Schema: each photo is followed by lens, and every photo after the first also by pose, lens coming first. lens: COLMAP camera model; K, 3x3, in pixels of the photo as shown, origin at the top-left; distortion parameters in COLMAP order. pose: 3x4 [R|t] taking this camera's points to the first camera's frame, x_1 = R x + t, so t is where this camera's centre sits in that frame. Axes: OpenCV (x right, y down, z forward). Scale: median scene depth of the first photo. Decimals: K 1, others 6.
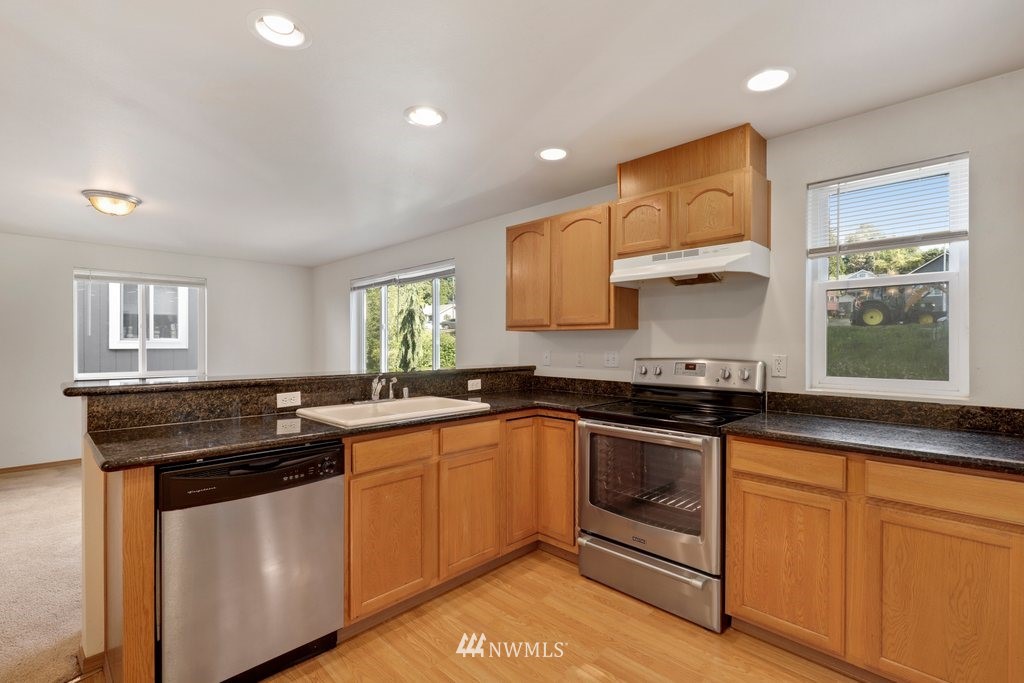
lens RADIAL K [[462.9, 0, 507.2], [0, 462.9, 346.1], [0, 0, 1]] dist [0.001311, -0.000270]
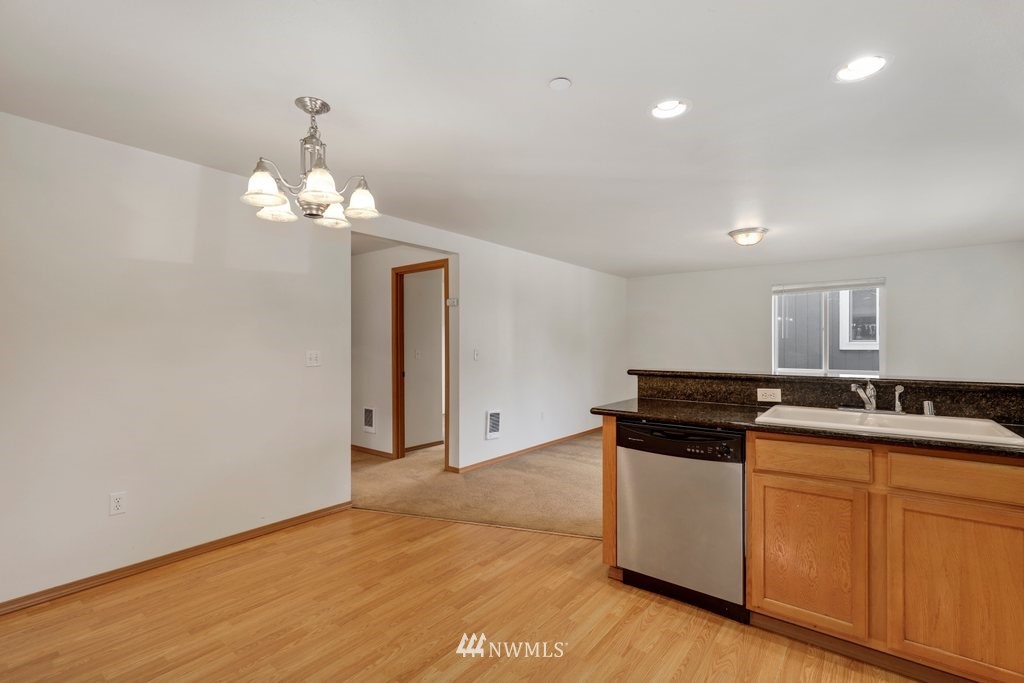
lens RADIAL K [[462.9, 0, 513.8], [0, 462.9, 342.9], [0, 0, 1]] dist [0.001311, -0.000270]
pose [[0.126651, -0.004975, -0.991935, 0.508821], [-0.005721, 0.999967, -0.005746, 0.002526], [0.991931, 0.006402, 0.126618, 0.257499]]
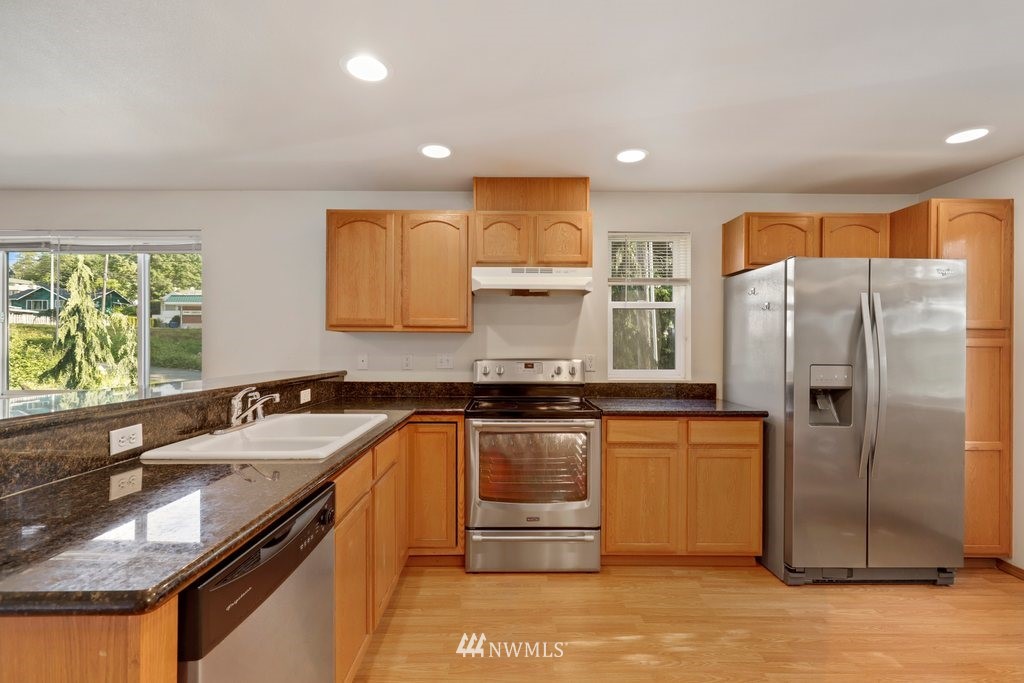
lens RADIAL K [[462.9, 0, 508.9], [0, 462.9, 346.6], [0, 0, 1]] dist [0.001311, -0.000270]
pose [[0.704693, 0.002382, 0.709508, -0.525645], [0.000822, 0.999991, -0.004174, 0.000399], [-0.709512, 0.003524, 0.704685, 0.224732]]
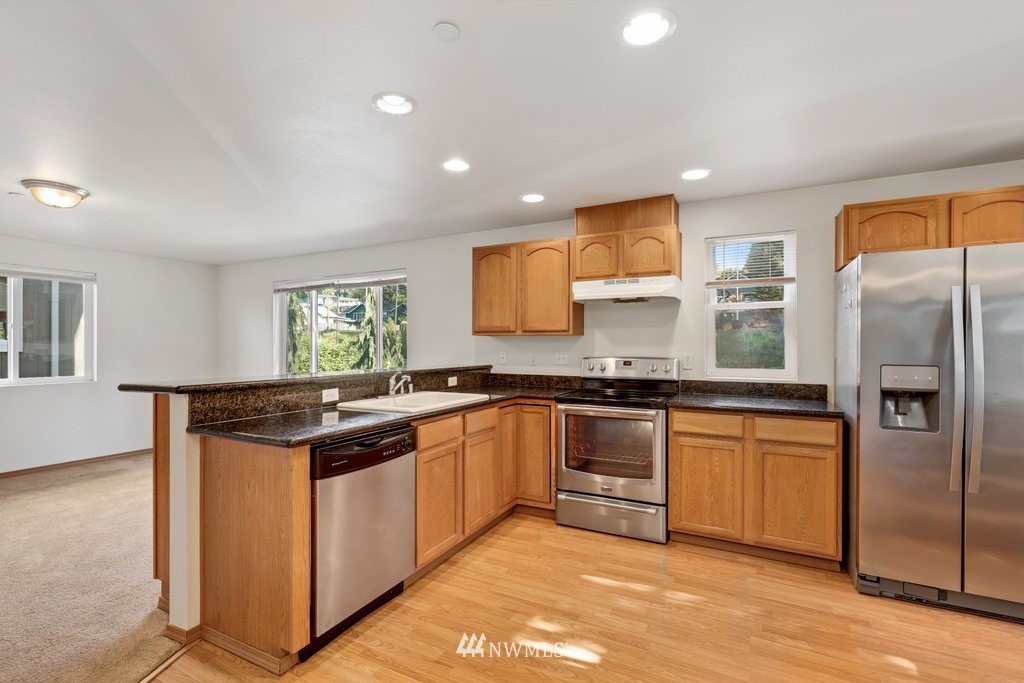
lens RADIAL K [[462.9, 0, 508.1], [0, 462.9, 345.0], [0, 0, 1]] dist [0.001311, -0.000270]
pose [[0.954866, 0.000193, 0.297036, -0.376344], [0.001913, 0.999975, -0.006799, -0.000127], [-0.297030, 0.007060, 0.954842, -0.213738]]
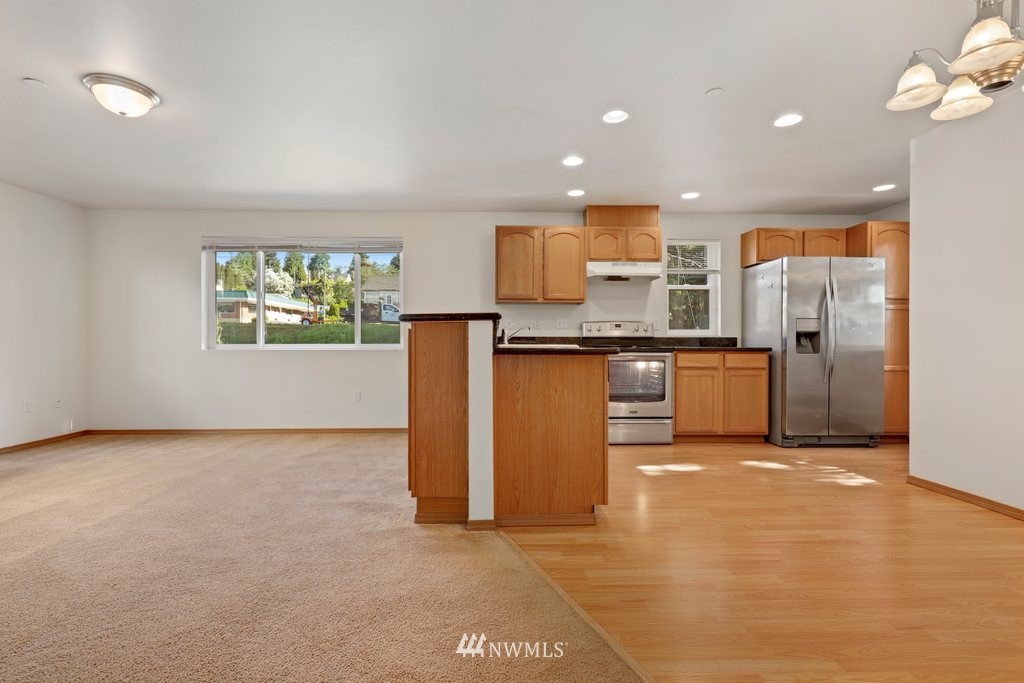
lens RADIAL K [[462.9, 0, 509.2], [0, 462.9, 343.3], [0, 0, 1]] dist [0.001311, -0.000270]
pose [[0.693708, -0.000539, 0.720256, -1.350972], [0.002369, 0.999996, -0.001533, 0.128584], [-0.720252, 0.002769, 0.693707, 0.039846]]
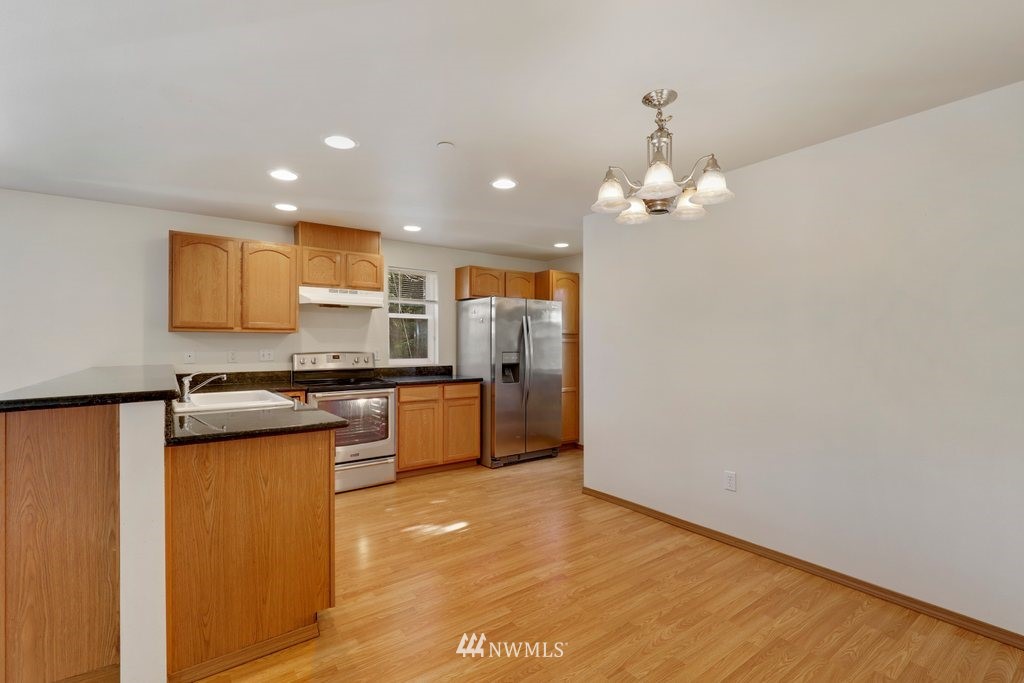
lens RADIAL K [[462.9, 0, 506.5], [0, 462.9, 341.1], [0, 0, 1]] dist [0.001311, -0.000270]
pose [[0.164546, 0.004522, 0.986359, -1.264231], [0.007230, 0.999957, -0.005791, 0.001546], [-0.986343, 0.008084, 0.164506, 0.131155]]
